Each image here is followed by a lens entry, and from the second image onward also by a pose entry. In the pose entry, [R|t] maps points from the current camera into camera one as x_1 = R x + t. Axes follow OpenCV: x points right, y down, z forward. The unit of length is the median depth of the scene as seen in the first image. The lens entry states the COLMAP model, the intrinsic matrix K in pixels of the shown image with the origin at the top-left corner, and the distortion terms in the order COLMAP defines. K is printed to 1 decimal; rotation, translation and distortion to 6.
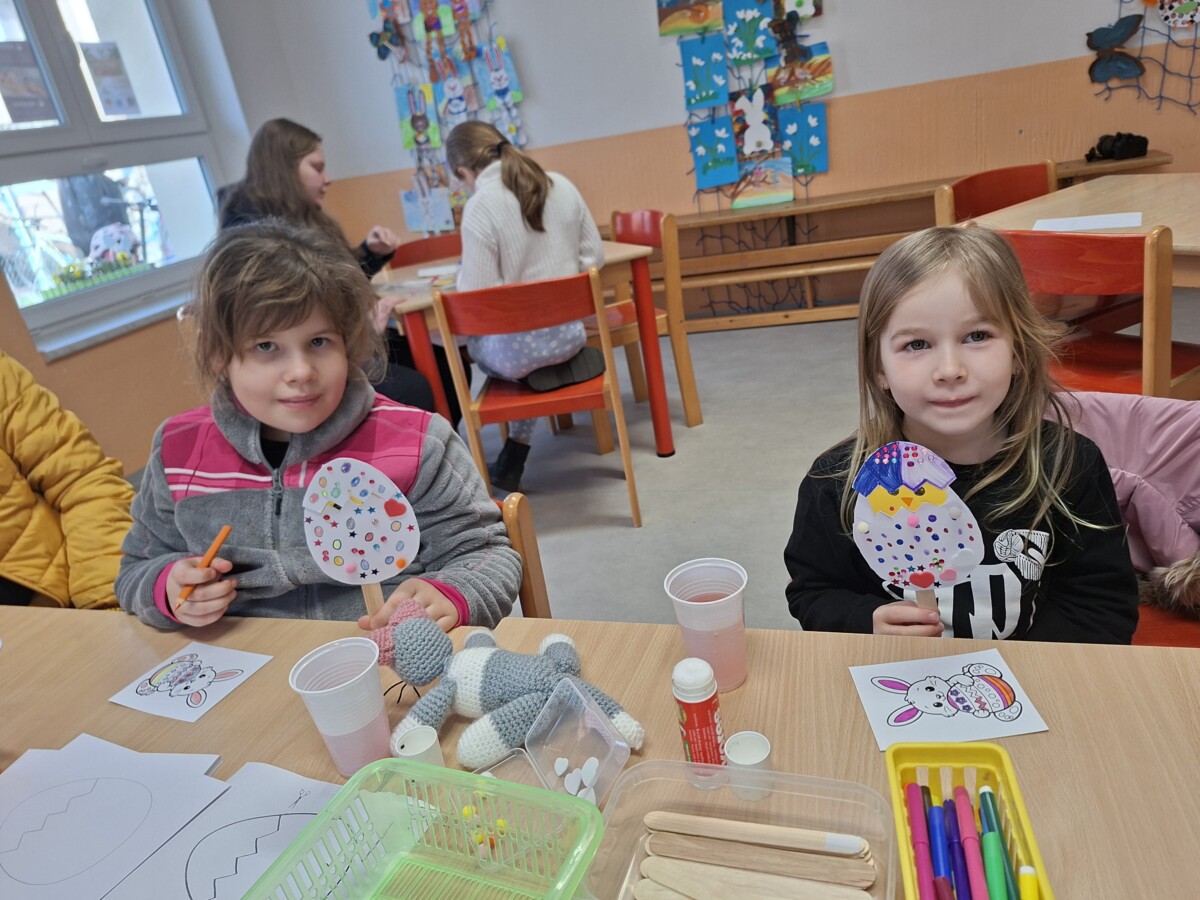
lens RADIAL K [[849.8, 0, 632.0], [0, 849.8, 470.7], [0, 0, 1]] dist [0.020865, -0.023562]
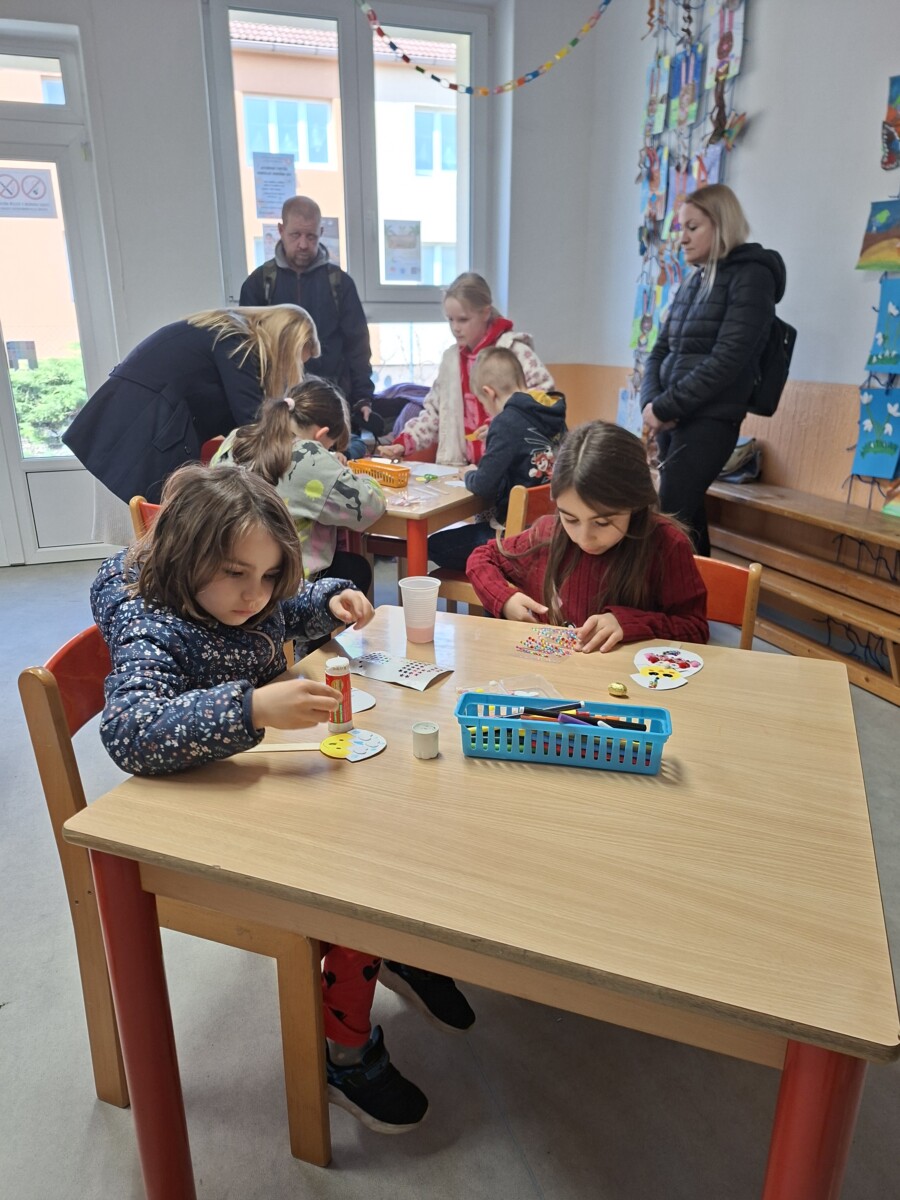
lens RADIAL K [[849.8, 0, 442.2], [0, 849.8, 631.0], [0, 0, 1]] dist [0.020865, -0.023562]
pose [[0.563891, 0.421684, -0.710077, 0.477274], [-0.406480, 0.890171, 0.205838, -0.223551], [0.718889, 0.172562, 0.673365, 0.276725]]
